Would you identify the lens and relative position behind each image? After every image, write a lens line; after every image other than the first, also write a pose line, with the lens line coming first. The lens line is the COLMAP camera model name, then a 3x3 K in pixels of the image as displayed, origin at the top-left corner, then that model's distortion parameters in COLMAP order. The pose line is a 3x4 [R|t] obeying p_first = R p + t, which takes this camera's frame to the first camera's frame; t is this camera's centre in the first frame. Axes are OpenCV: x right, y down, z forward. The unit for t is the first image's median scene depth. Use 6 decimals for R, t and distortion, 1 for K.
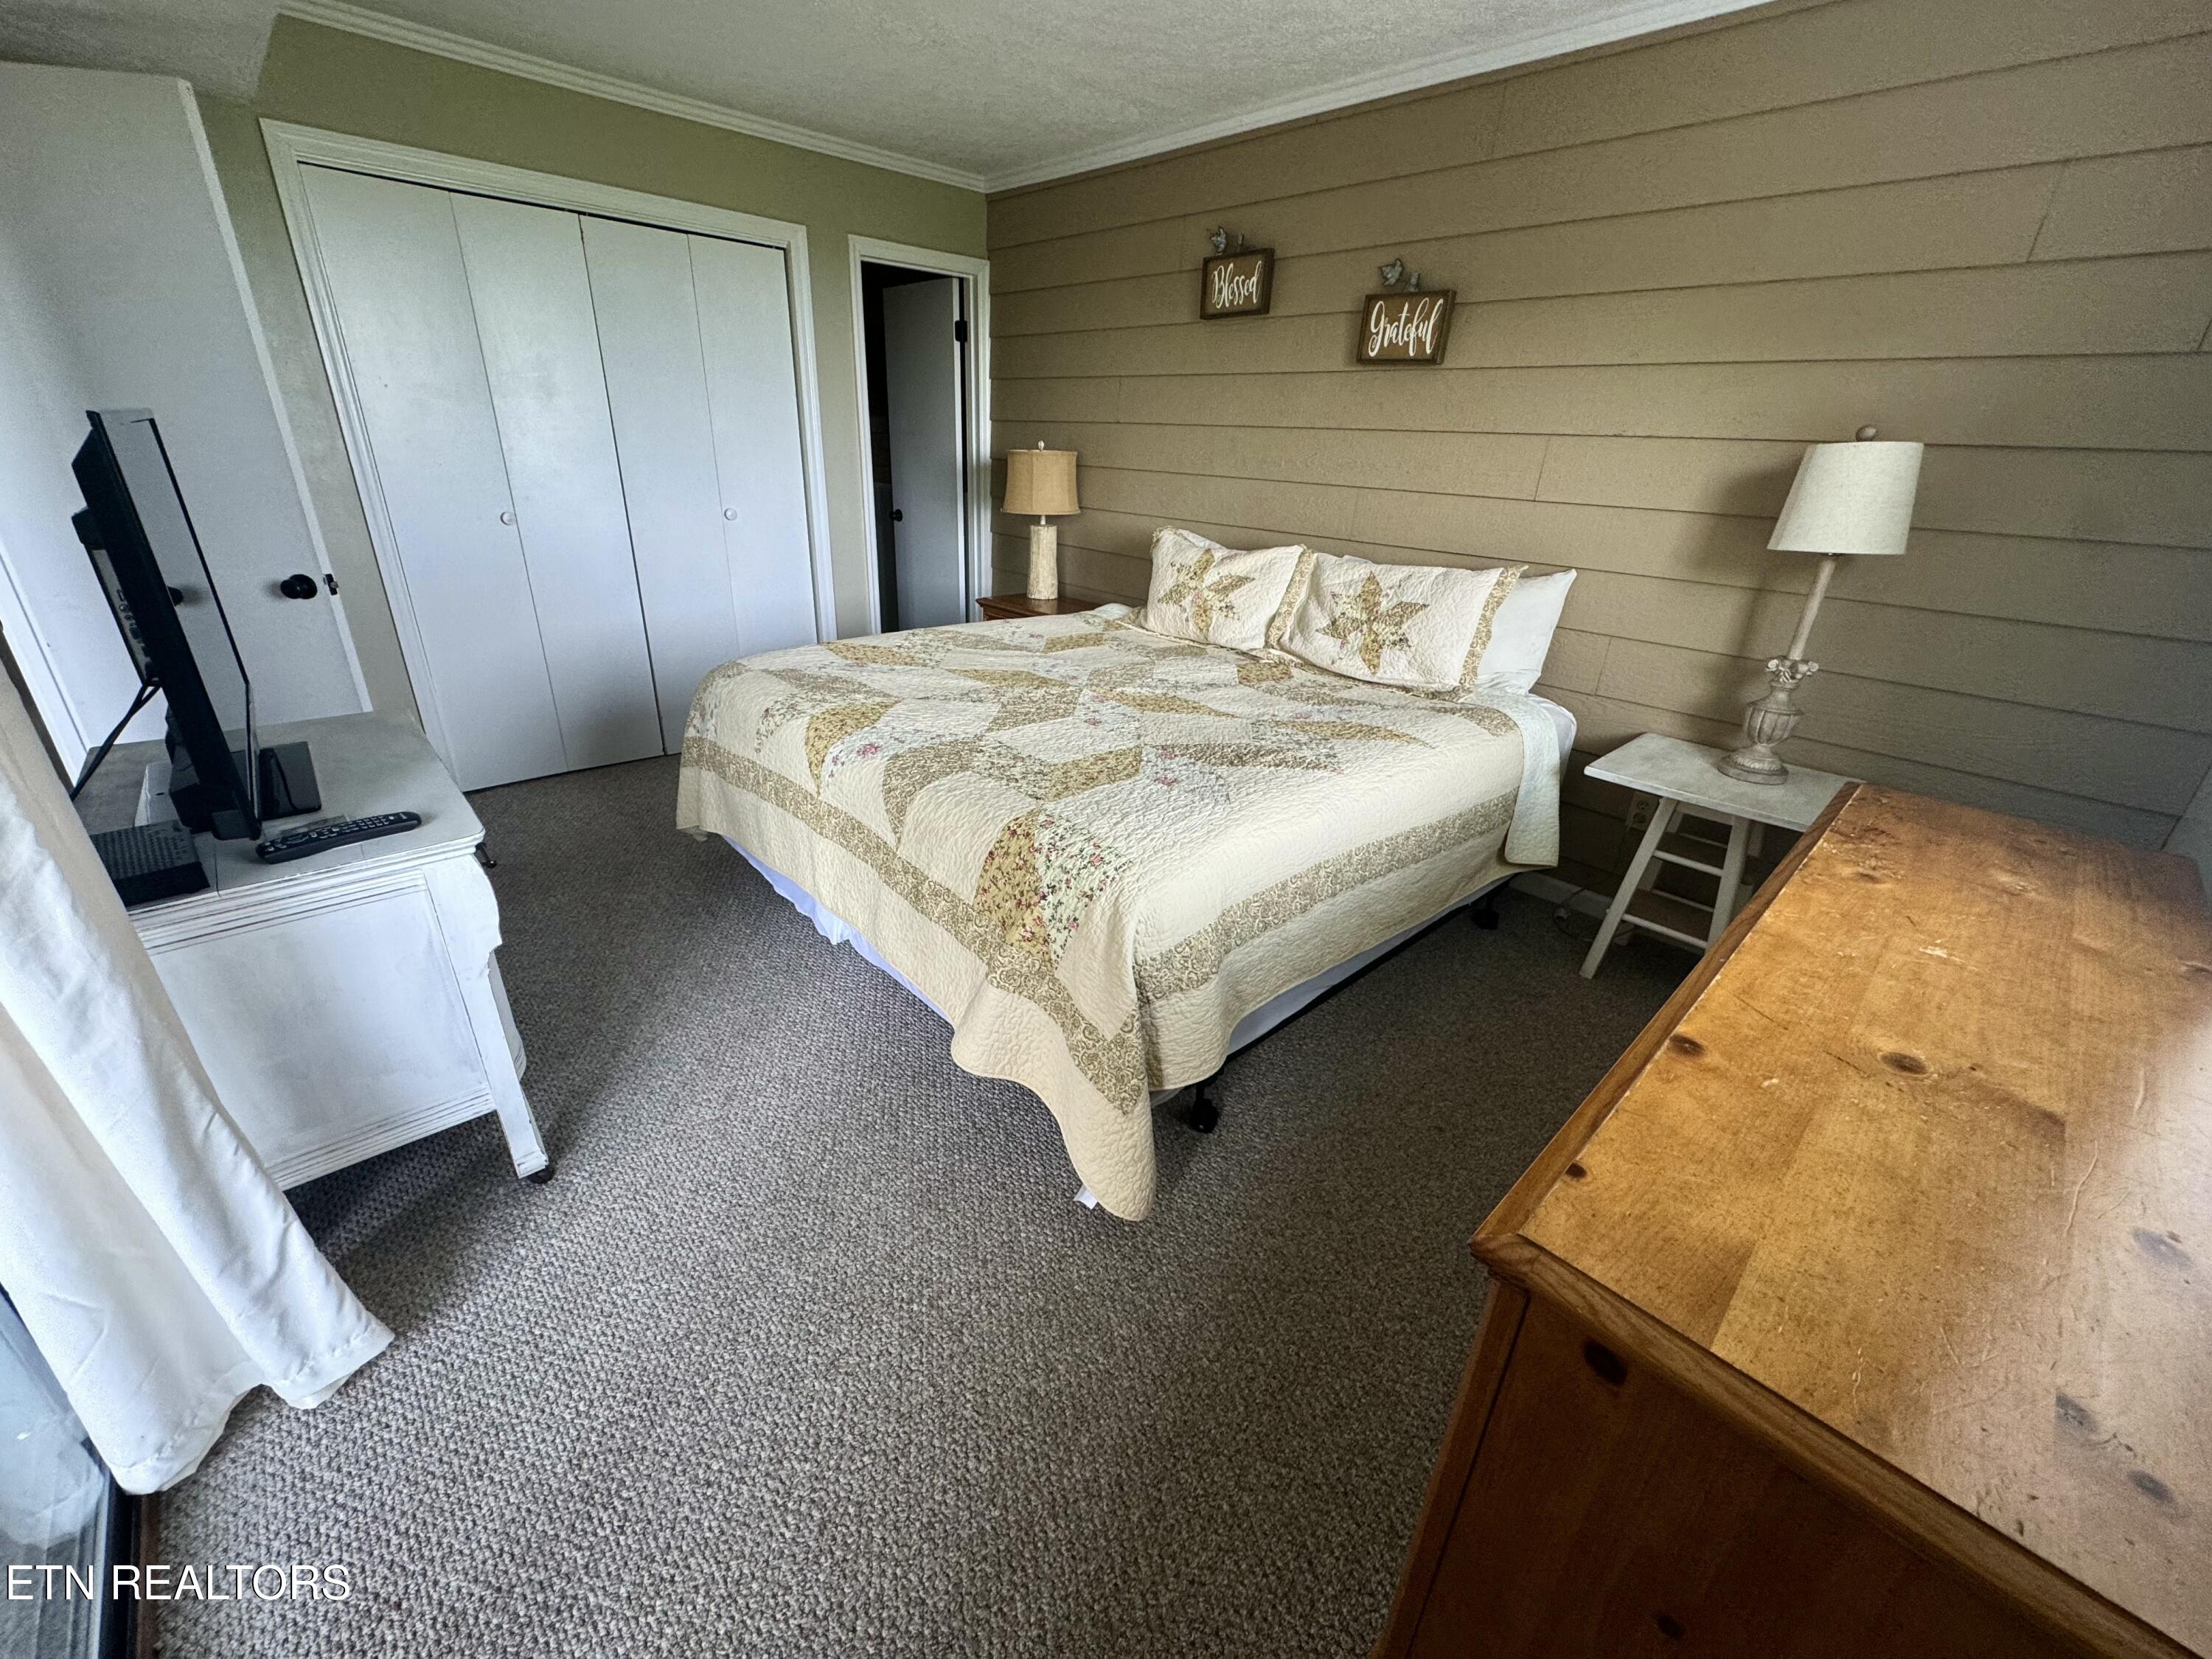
lens RADIAL K [[888.0, 0, 1099.9], [0, 888.0, 828.7], [0, 0, 1]] dist [-0.000529, 0.000492]
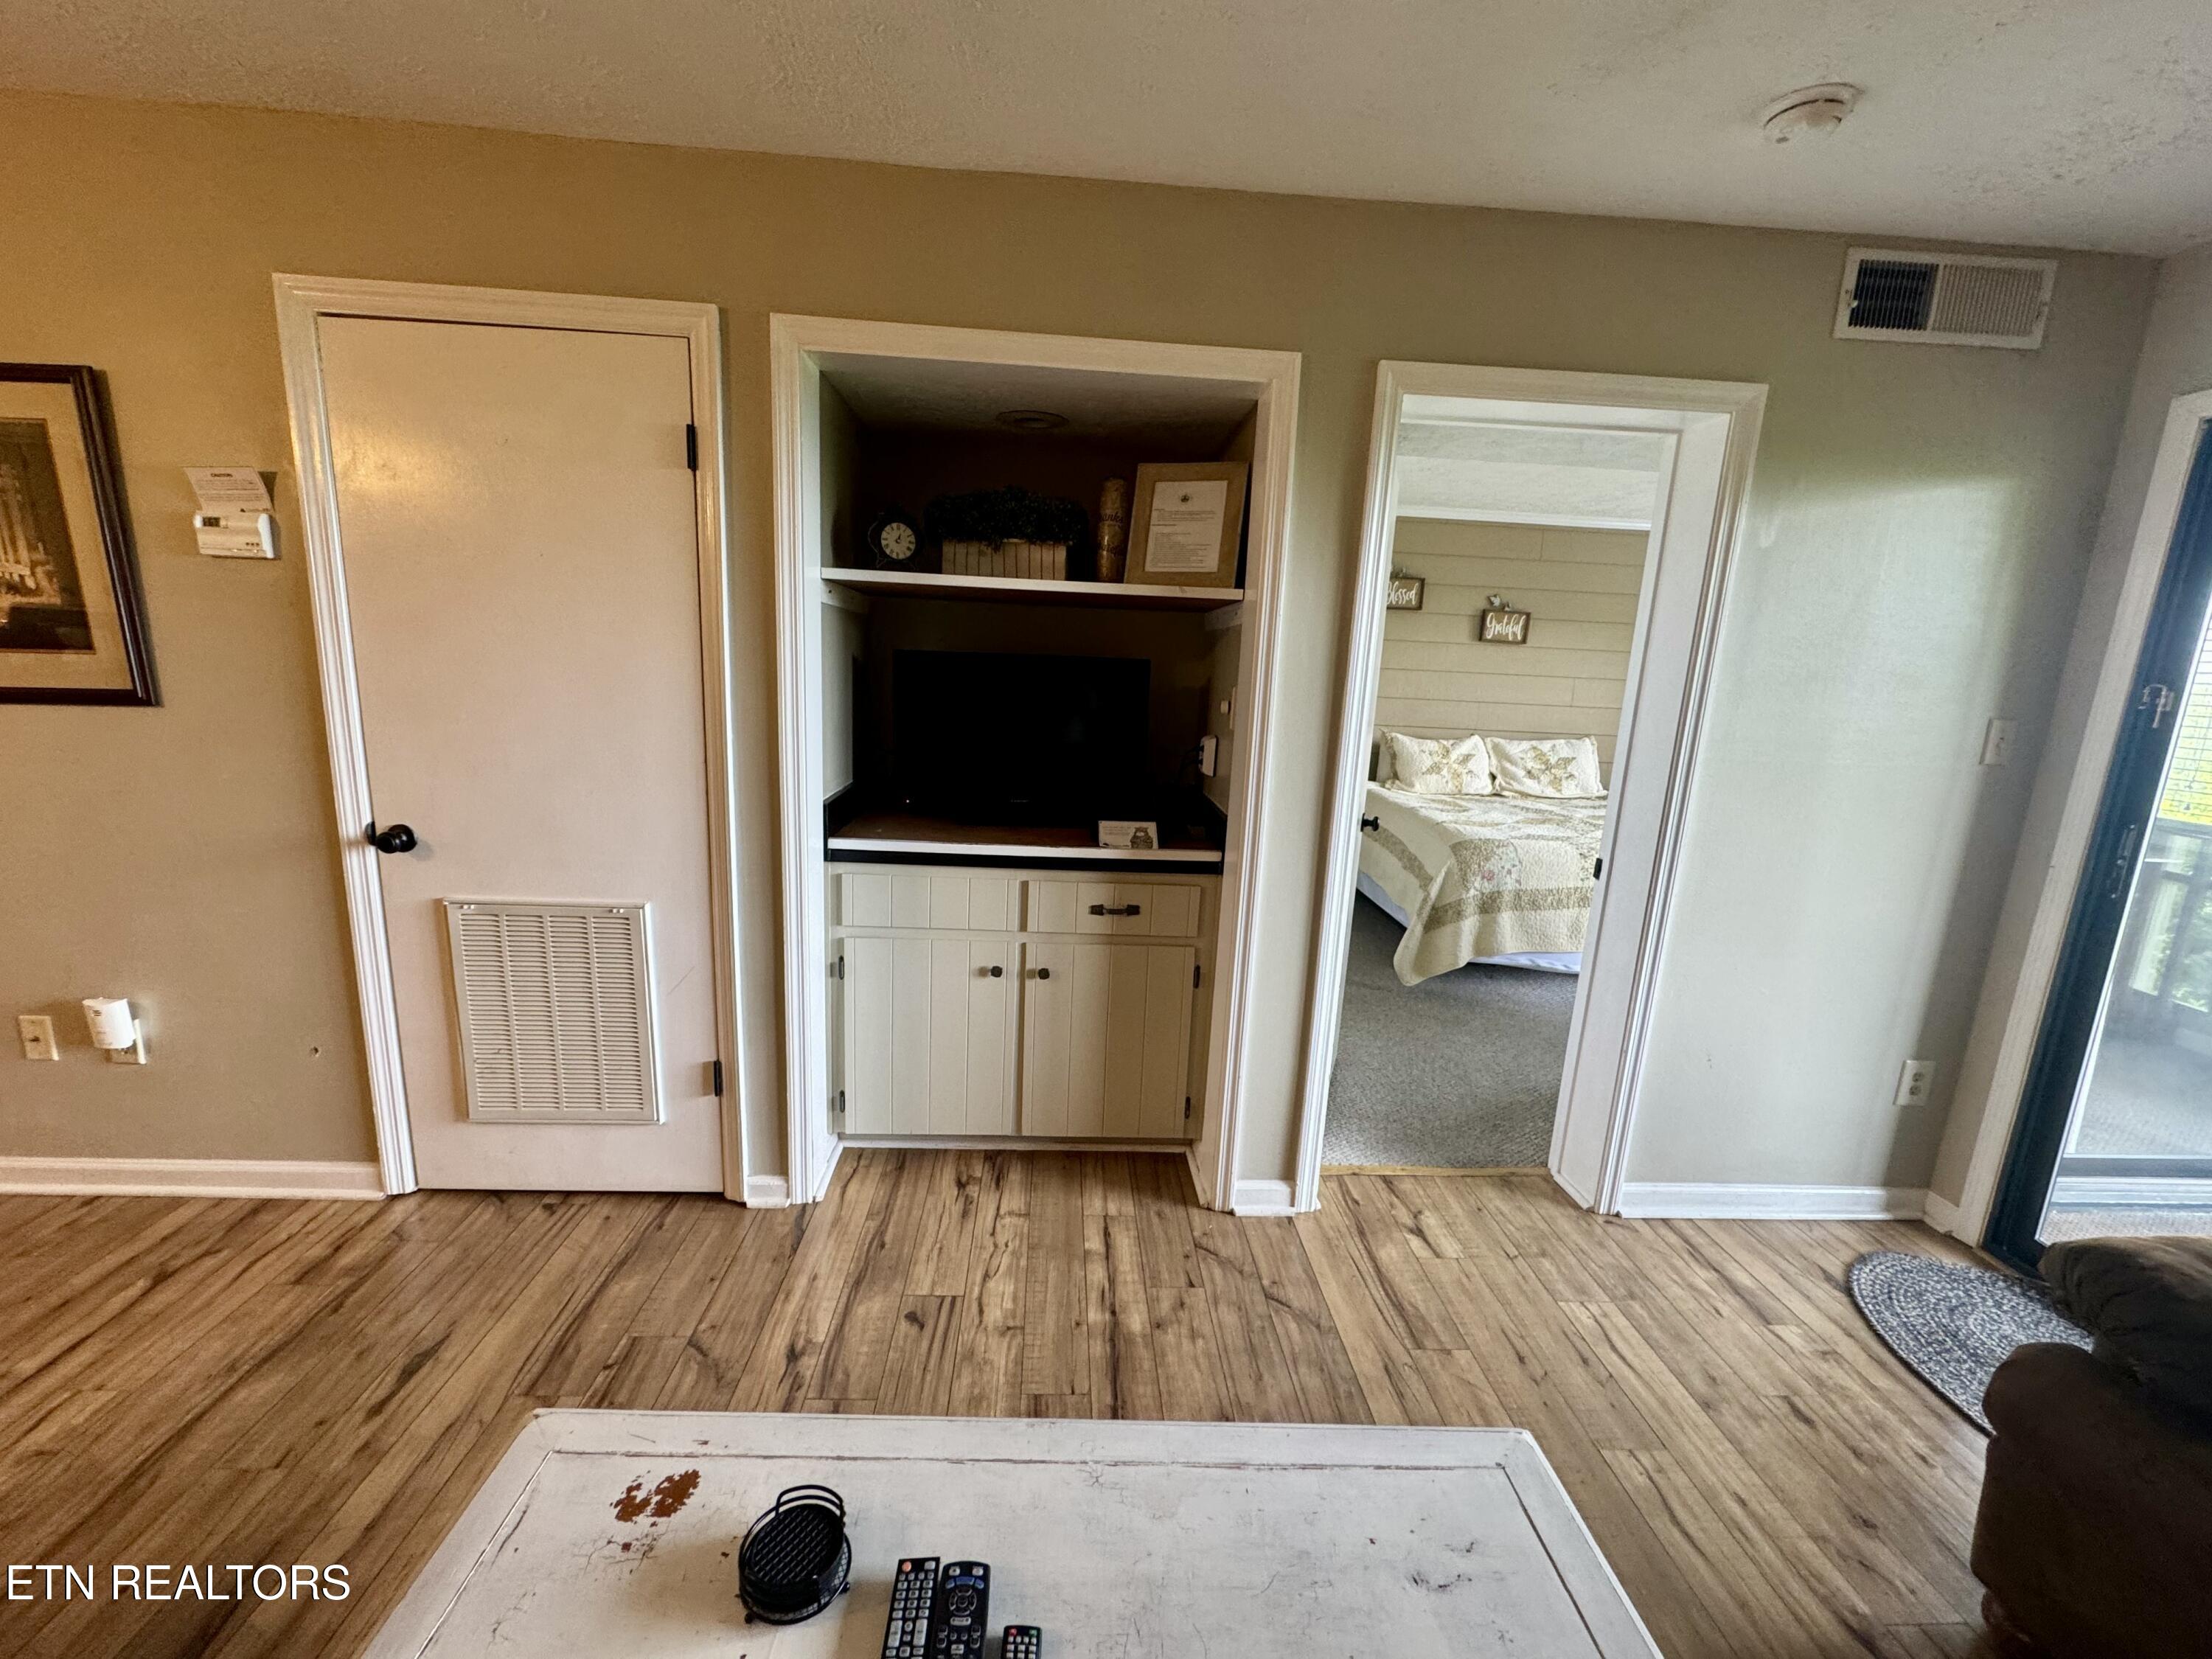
lens RADIAL K [[888.0, 0, 1099.9], [0, 888.0, 828.7], [0, 0, 1]] dist [-0.000529, 0.000492]
pose [[0.652865, -0.162032, 0.739941, -1.762061], [0.285858, 0.957325, -0.042583, -0.298711], [-0.701464, 0.239320, 0.671323, 0.400738]]
